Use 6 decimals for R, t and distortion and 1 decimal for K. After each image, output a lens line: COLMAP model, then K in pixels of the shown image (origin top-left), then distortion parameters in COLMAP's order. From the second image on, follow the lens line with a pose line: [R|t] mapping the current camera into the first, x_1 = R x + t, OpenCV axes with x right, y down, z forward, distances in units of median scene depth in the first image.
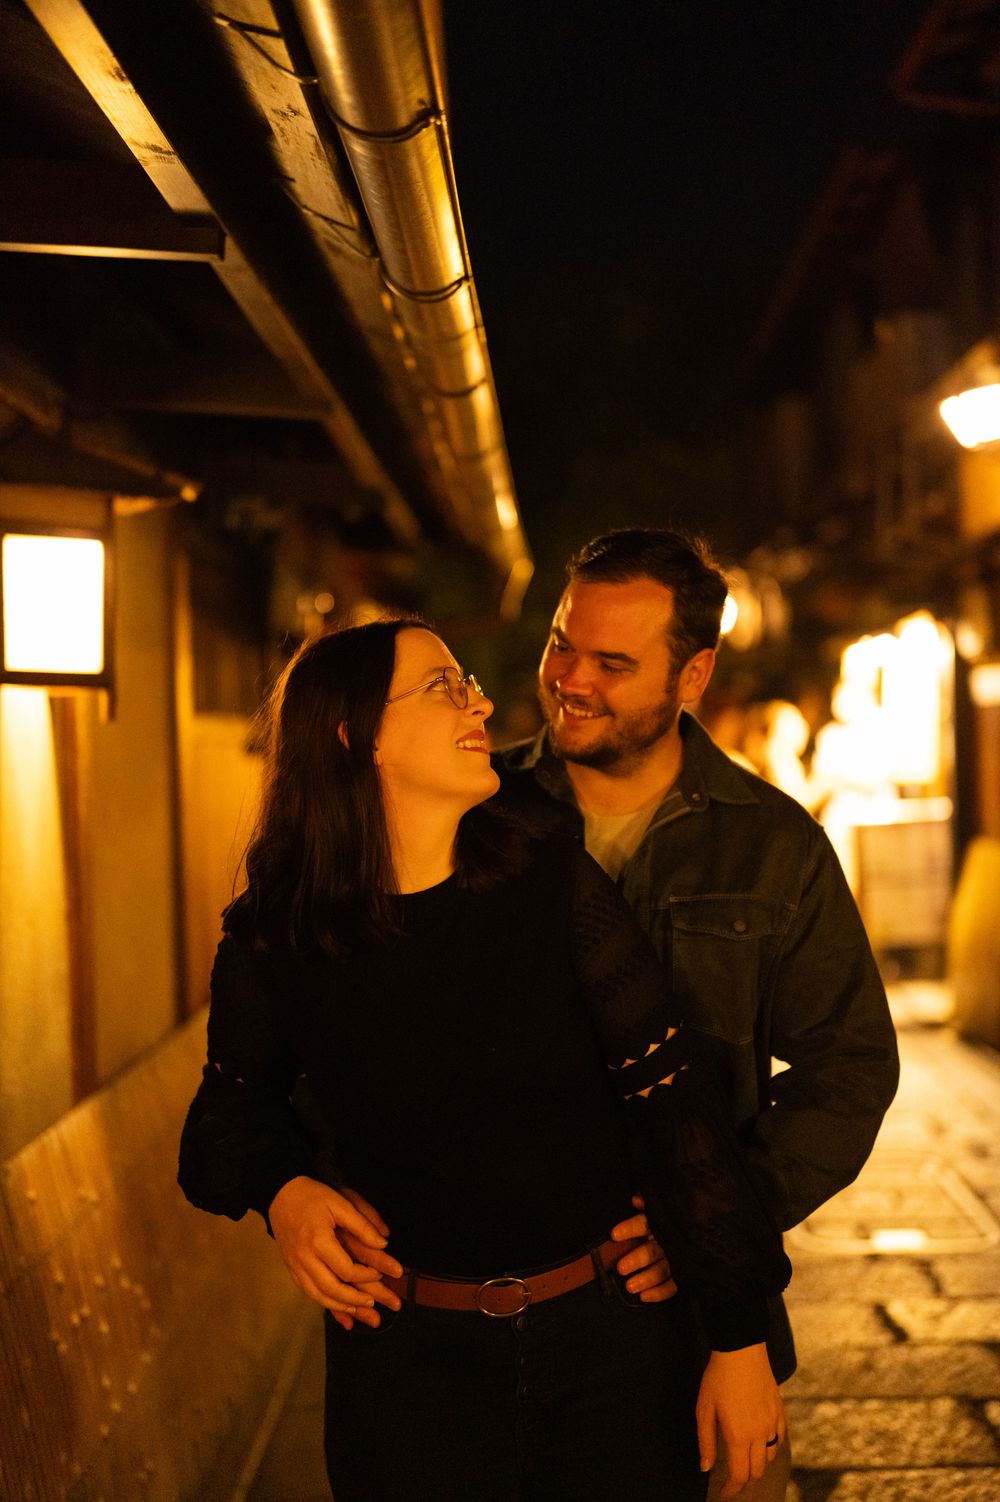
lens RADIAL K [[2196.0, 0, 498.4], [0, 2196.0, 750.2], [0, 0, 1]] dist [0.024195, 0.000000]
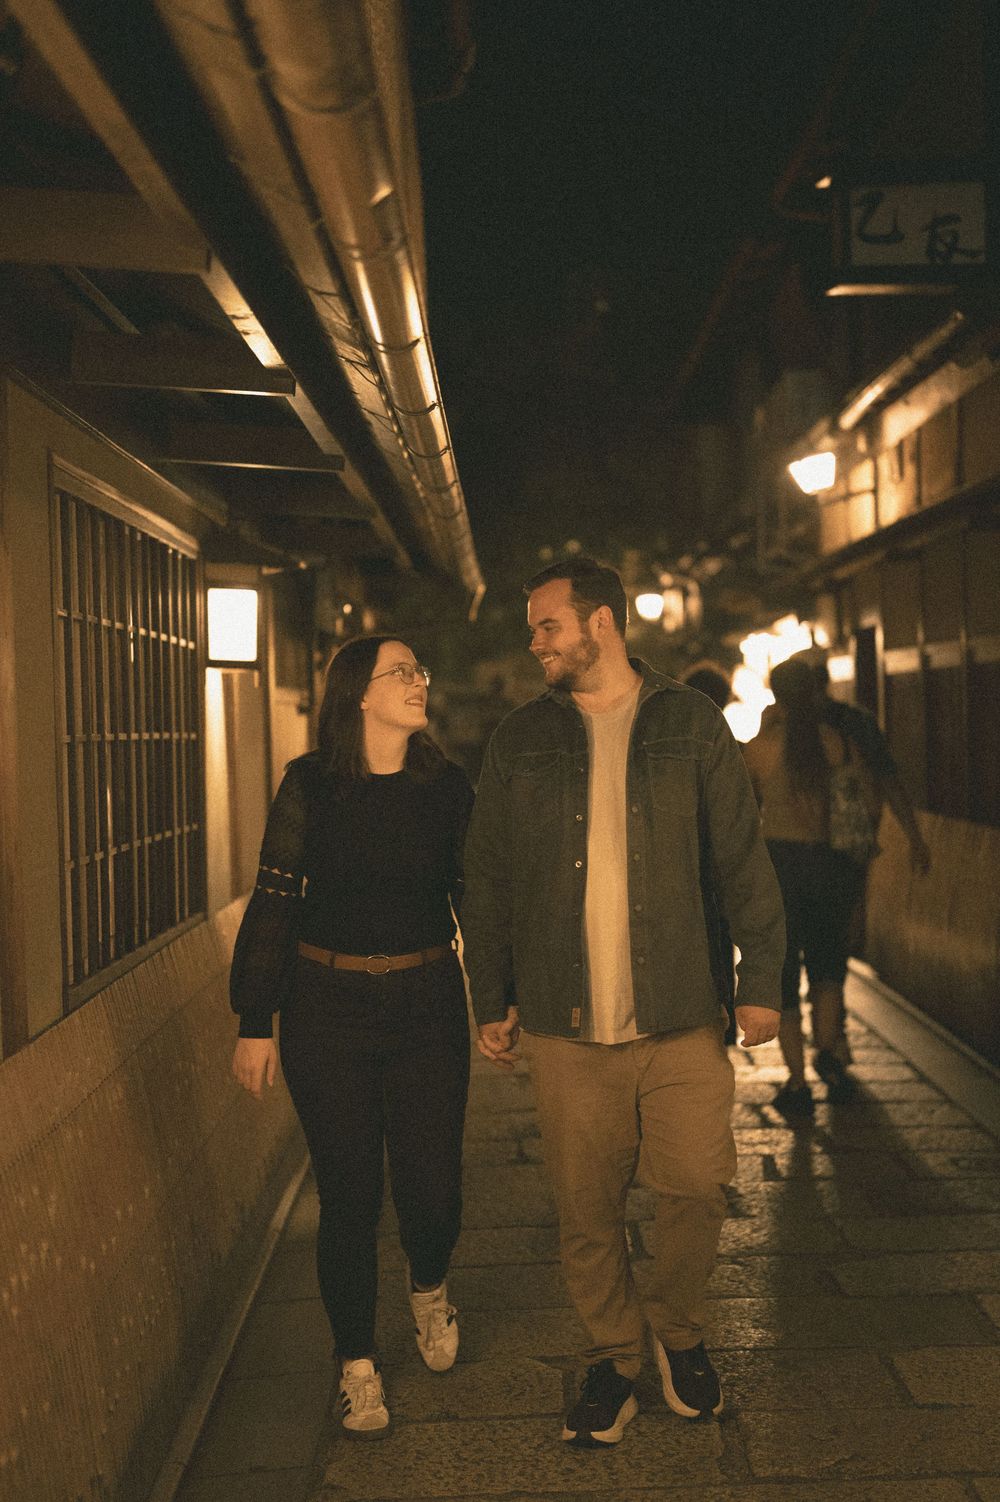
lens RADIAL K [[2196.0, 0, 501.9], [0, 2196.0, 750.0], [0, 0, 1]] dist [0.024195, 0.000000]
pose [[0.999742, -0.000436, 0.022727, -0.010936], [0.000339, 0.999991, 0.004253, 0.026047], [-0.022728, -0.004245, 0.999733, -0.691634]]
